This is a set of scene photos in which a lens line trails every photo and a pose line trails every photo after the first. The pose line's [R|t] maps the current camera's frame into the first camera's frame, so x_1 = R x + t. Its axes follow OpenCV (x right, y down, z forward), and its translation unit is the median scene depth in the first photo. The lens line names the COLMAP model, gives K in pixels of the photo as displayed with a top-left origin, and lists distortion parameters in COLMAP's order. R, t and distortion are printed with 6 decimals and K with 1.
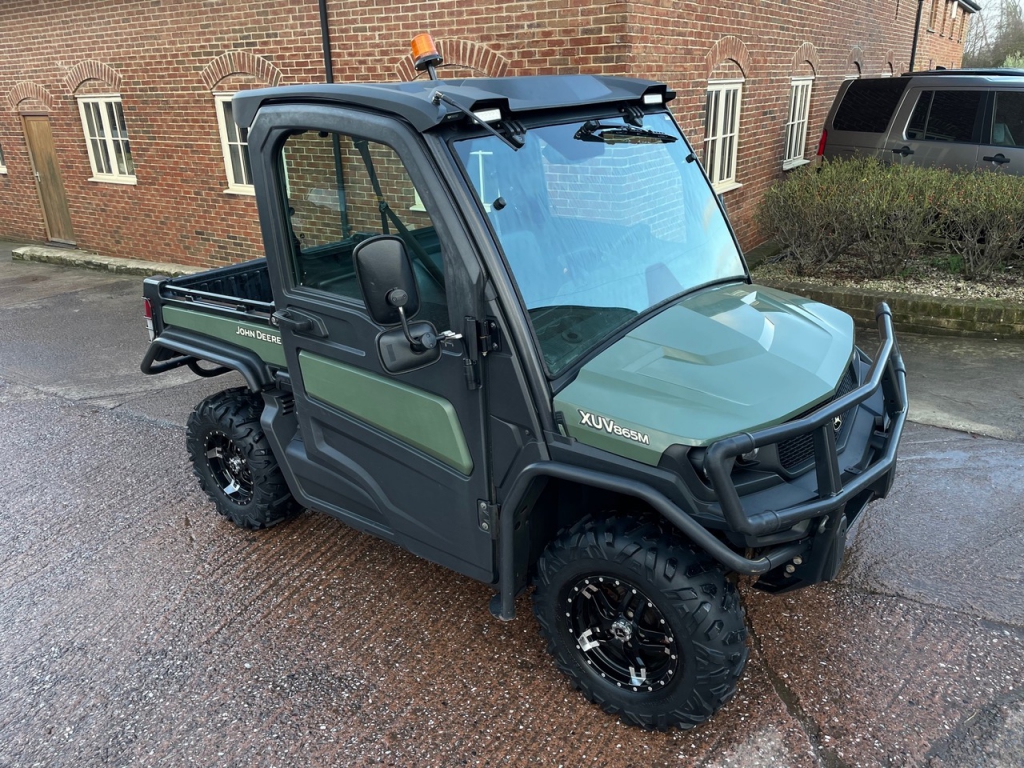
lens RADIAL K [[769.1, 0, 511.3], [0, 769.1, 381.8], [0, 0, 1]] dist [0.088345, -0.114241]
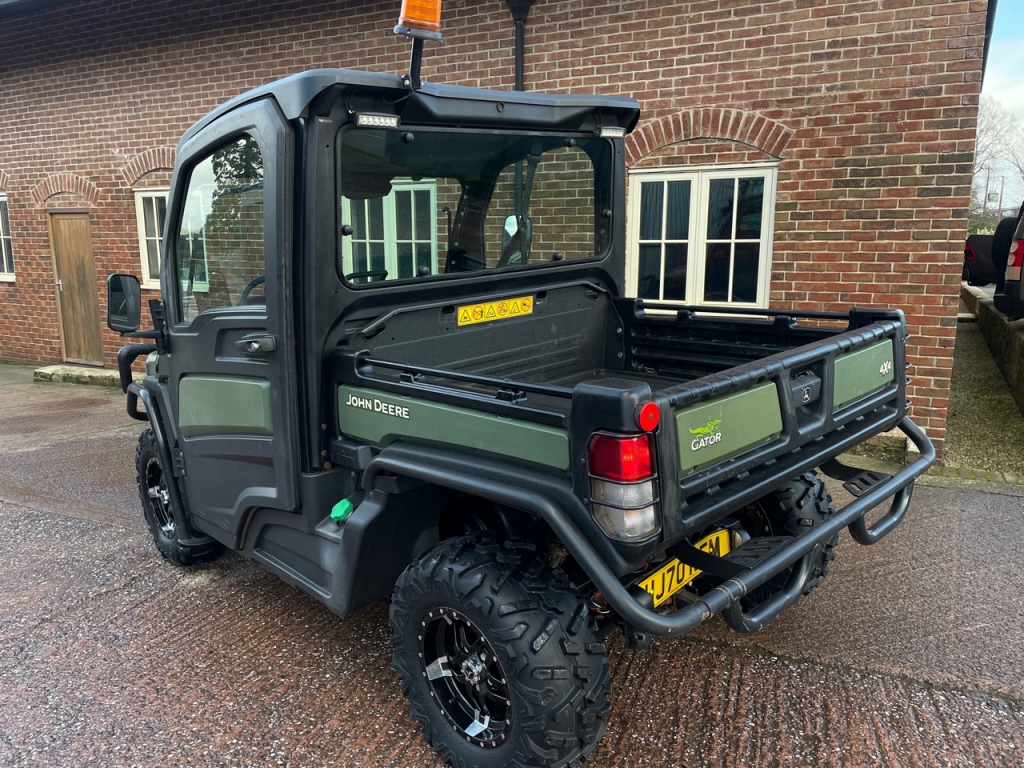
lens RADIAL K [[769.1, 0, 506.6], [0, 769.1, 381.2], [0, 0, 1]] dist [0.088345, -0.114241]
pose [[0.994434, 0.003257, 0.105311, -0.411826], [0.015767, 0.983667, -0.179307, -0.011375], [-0.104175, 0.179970, 0.978140, 0.293863]]
